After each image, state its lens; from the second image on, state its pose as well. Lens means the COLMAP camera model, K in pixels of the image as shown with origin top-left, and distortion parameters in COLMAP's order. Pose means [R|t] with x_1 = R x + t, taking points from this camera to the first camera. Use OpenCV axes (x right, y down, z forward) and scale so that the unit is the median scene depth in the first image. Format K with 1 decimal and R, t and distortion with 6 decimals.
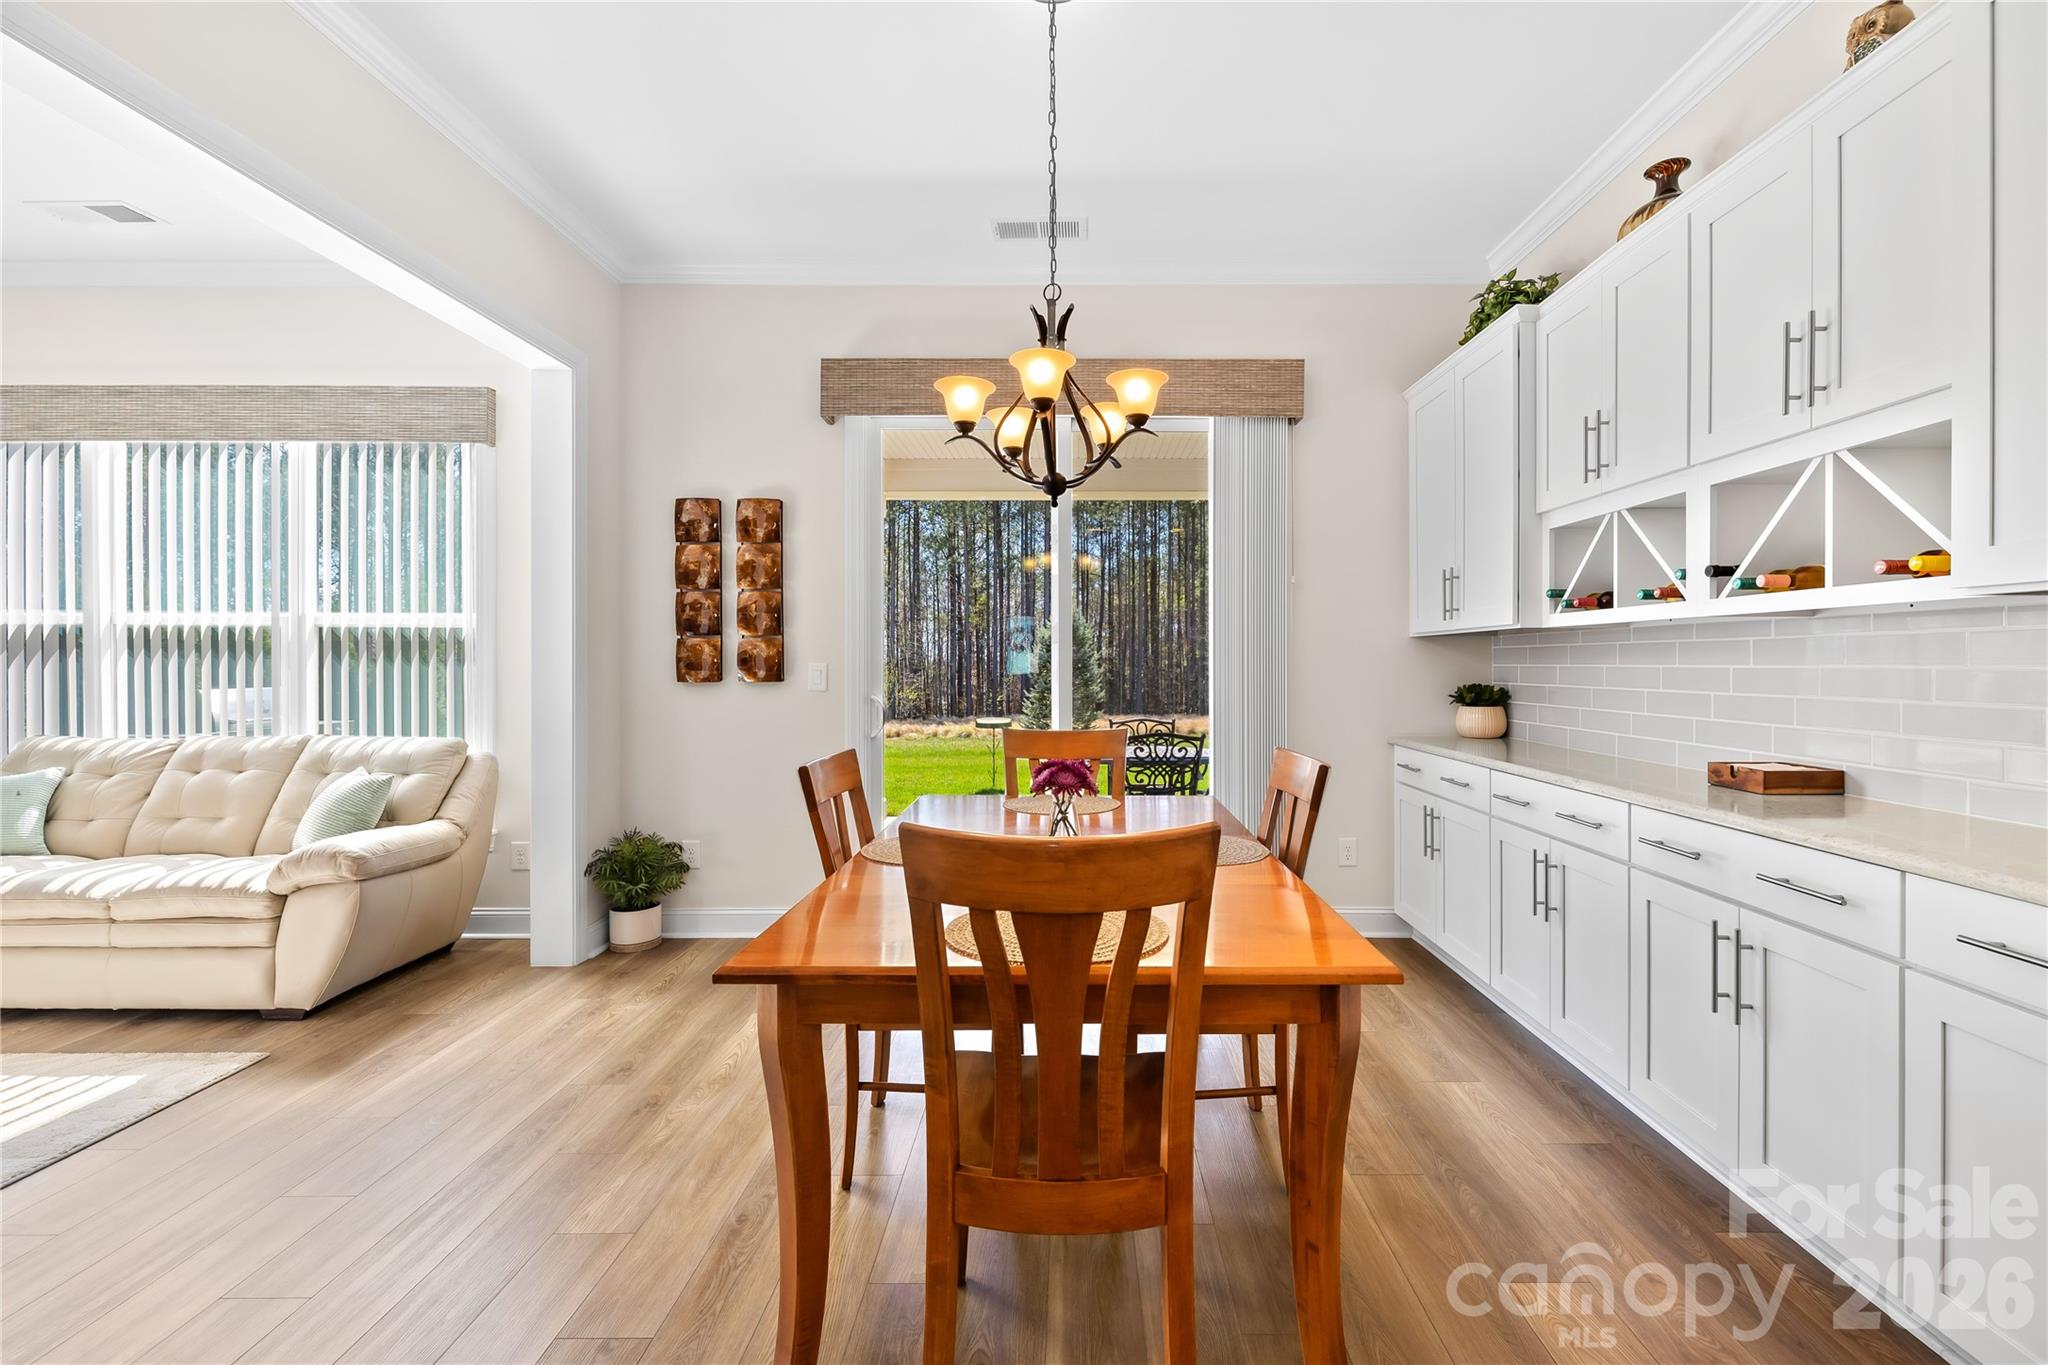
lens RADIAL K [[892.0, 0, 1067.9], [0, 892.0, 667.4], [0, 0, 1]] dist [0.003812, -0.001622]
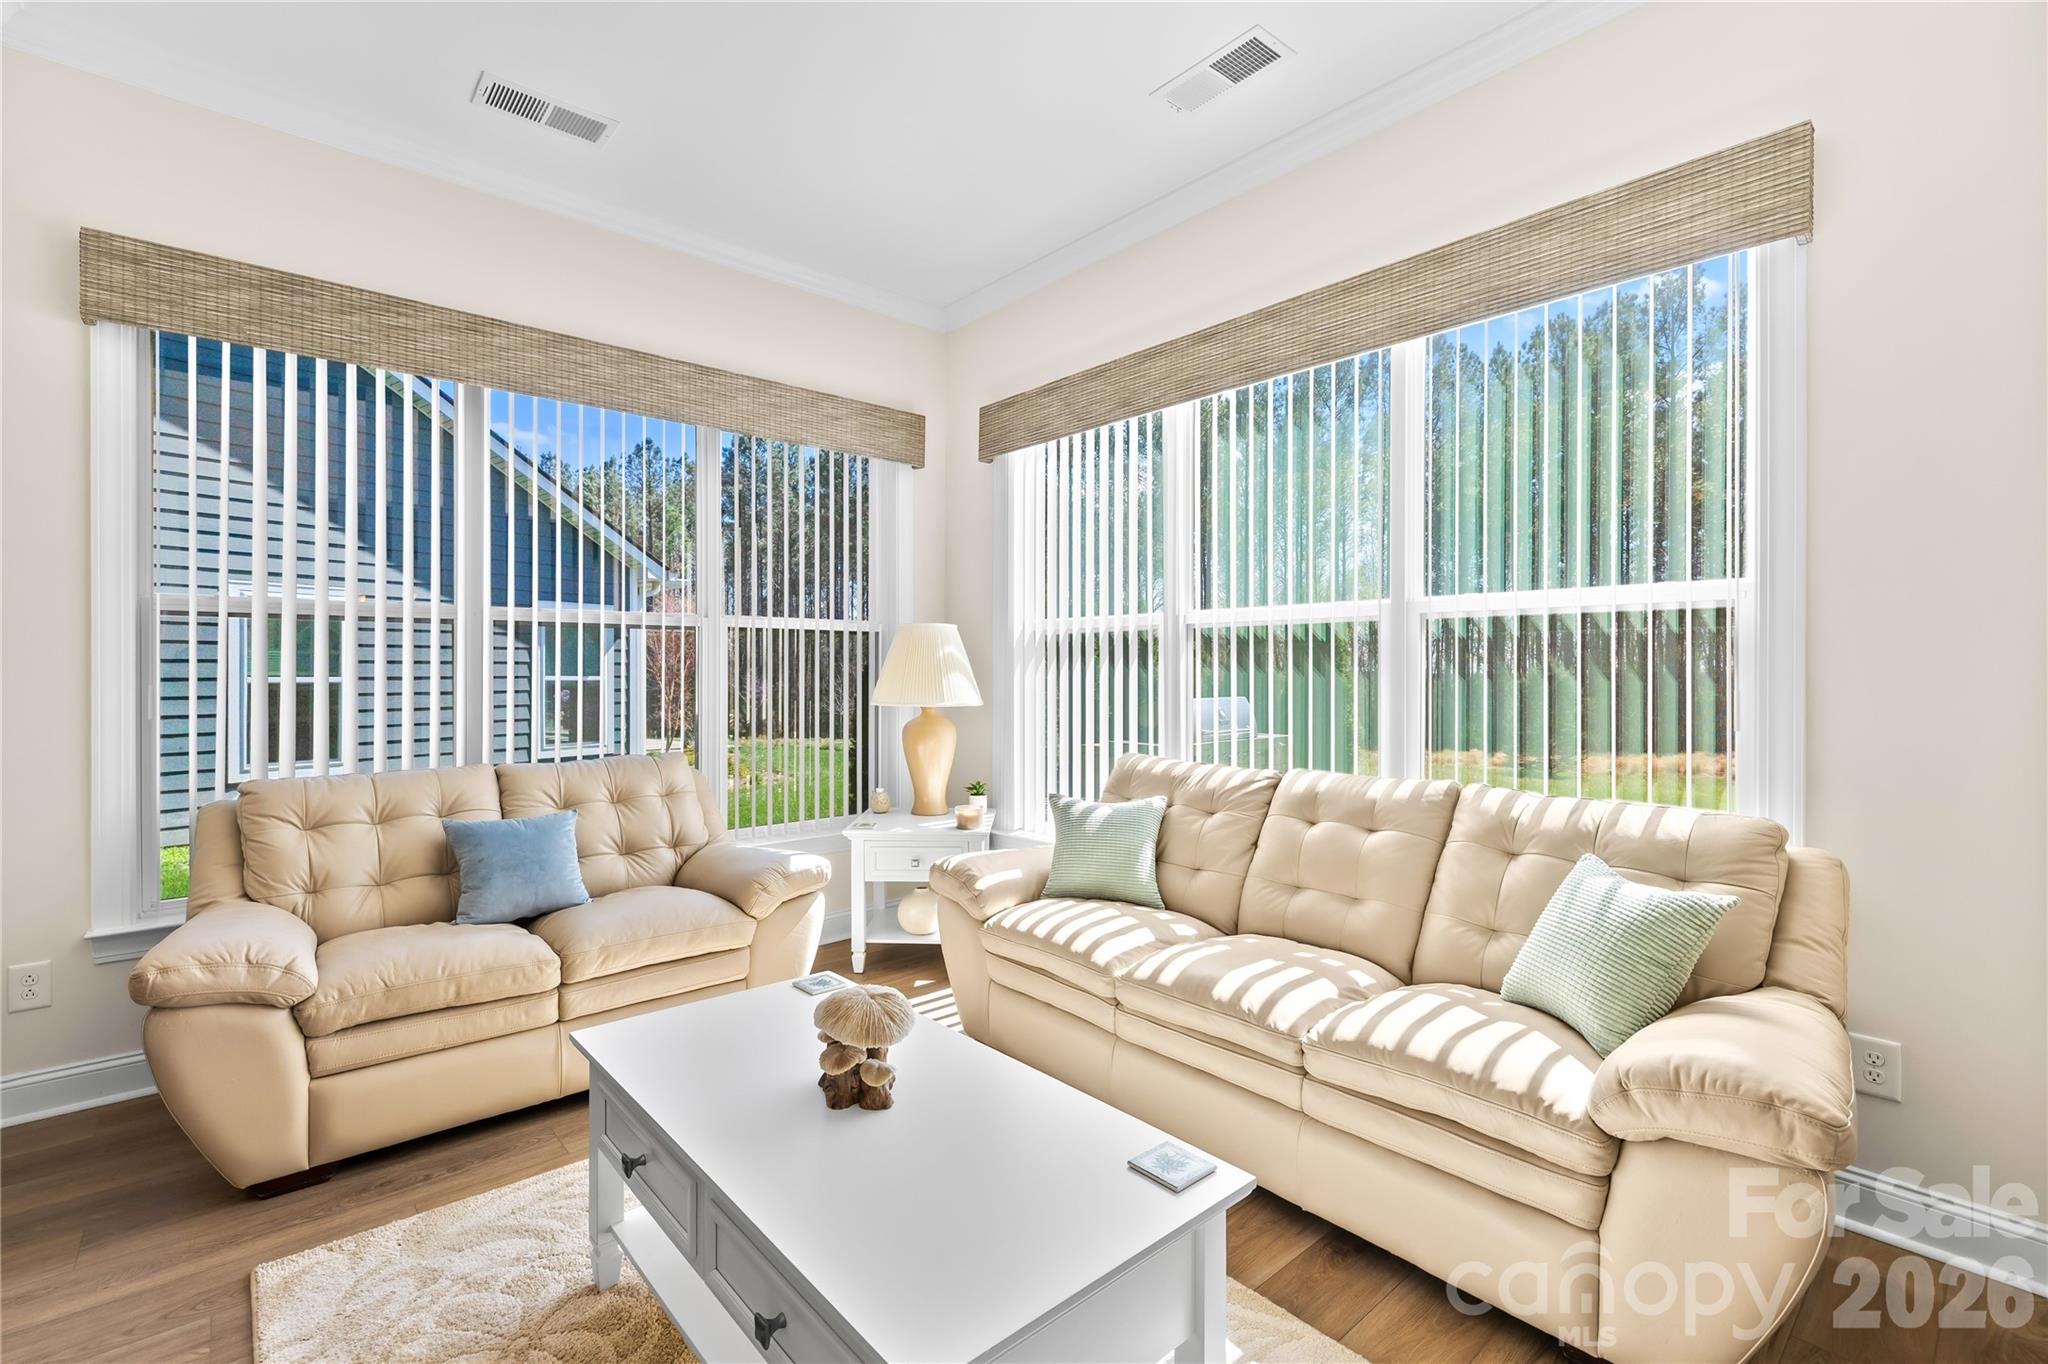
lens RADIAL K [[892.0, 0, 986.6], [0, 892.0, 675.2], [0, 0, 1]] dist [0.003812, -0.001622]
pose [[0.648352, 0.004229, -0.761329, -0.578439], [-0.002829, 0.999991, 0.003145, -0.001820], [0.761336, 0.000115, 0.648358, 0.326950]]
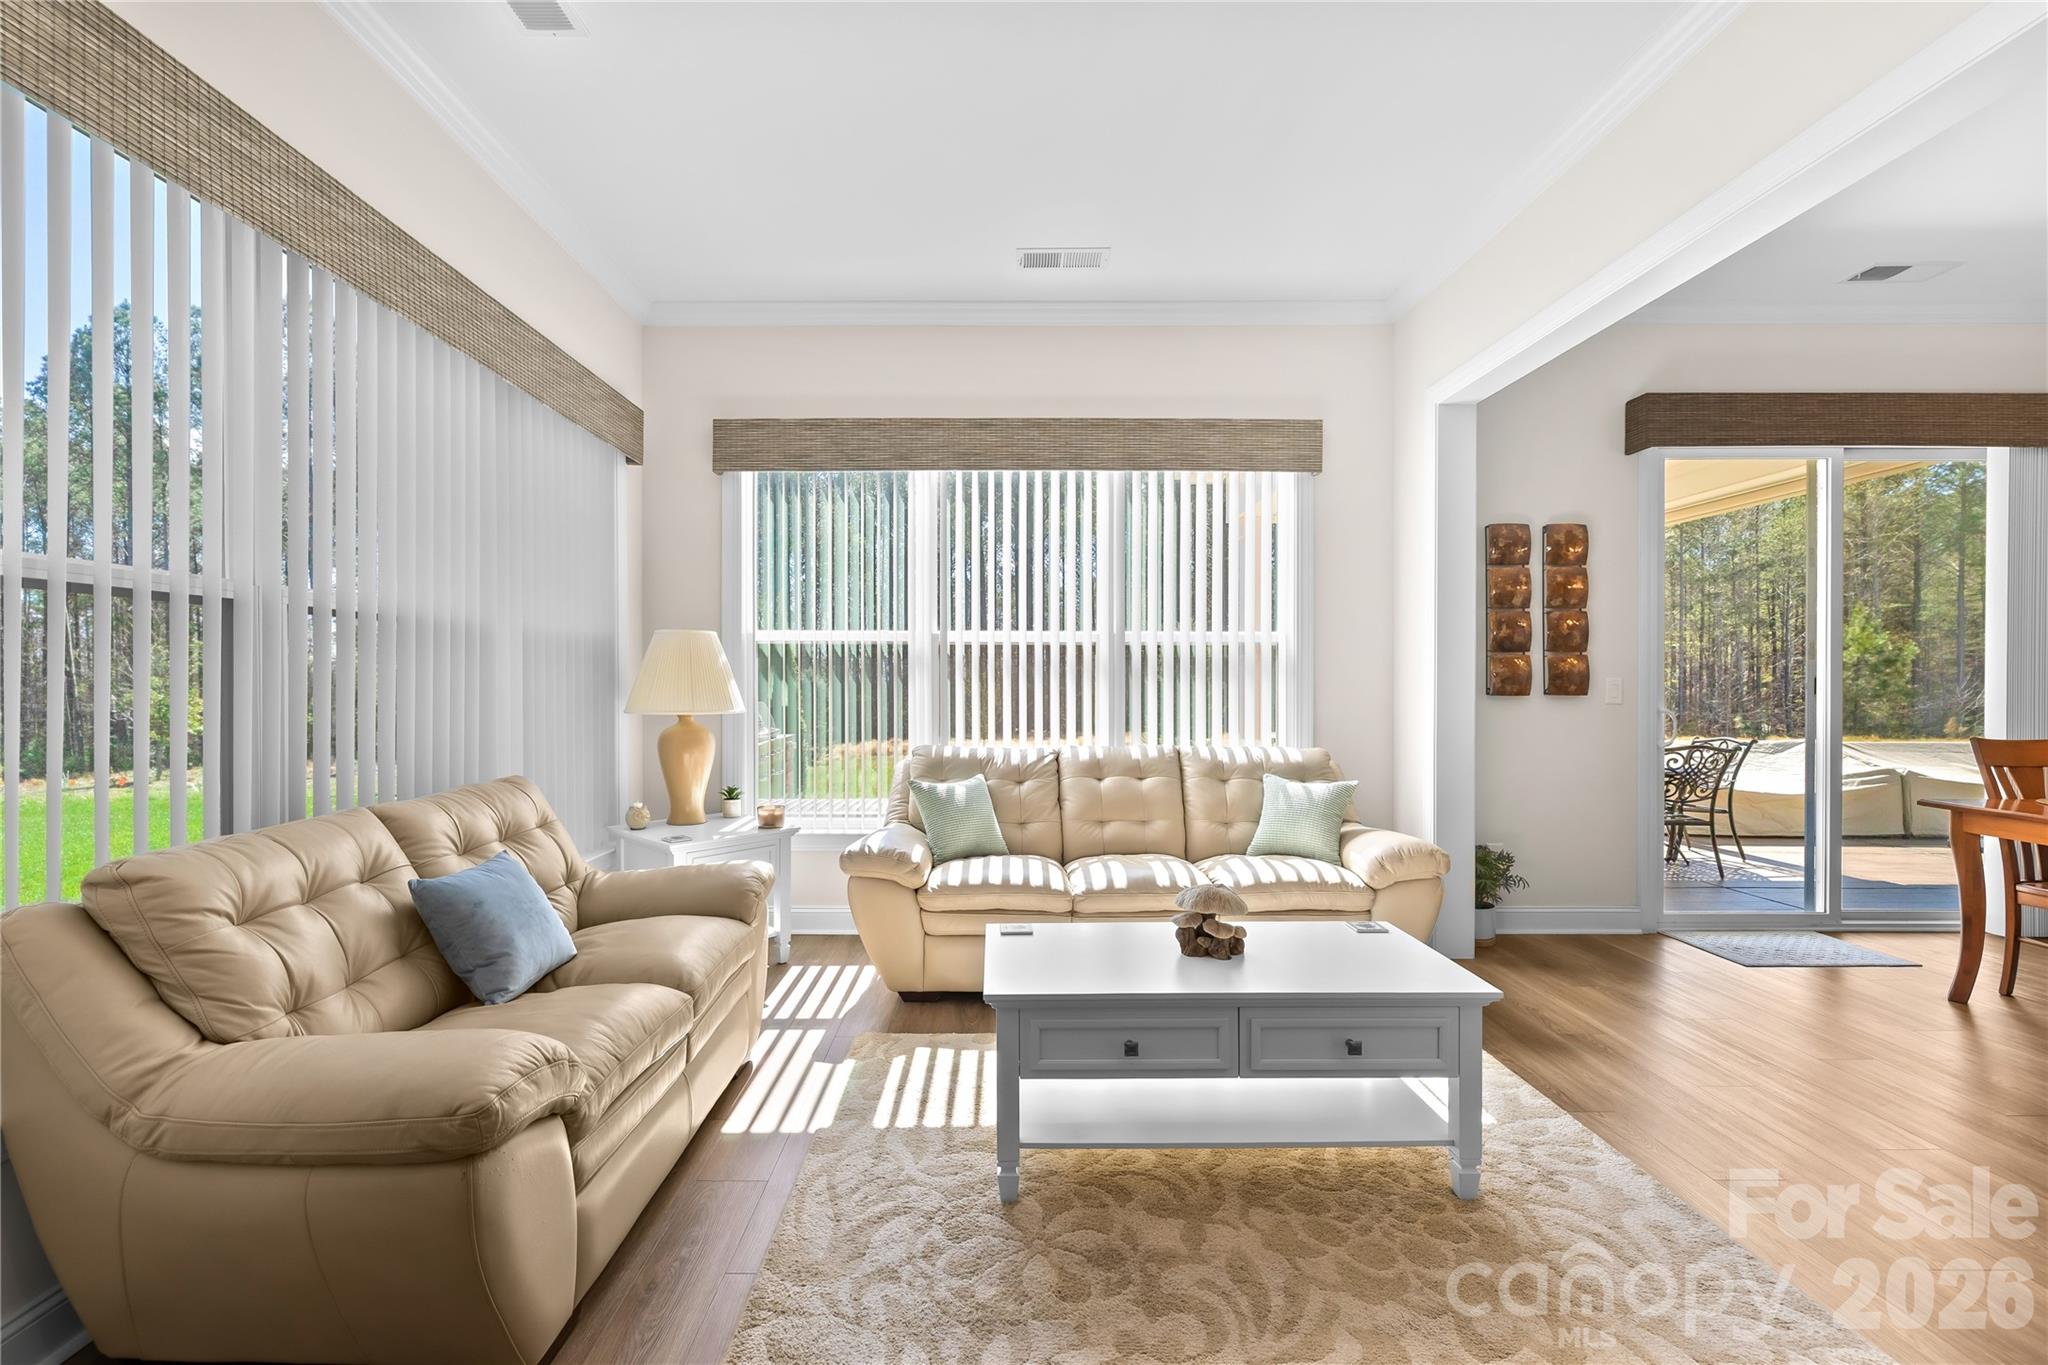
lens RADIAL K [[892.0, 0, 968.7], [0, 892.0, 688.0], [0, 0, 1]] dist [0.003812, -0.001622]
pose [[0.999997, 0.000762, -0.002207, -1.089177], [-0.000749, 0.999984, 0.005562, 0.001601], [0.002212, -0.005561, 0.999982, -0.073154]]
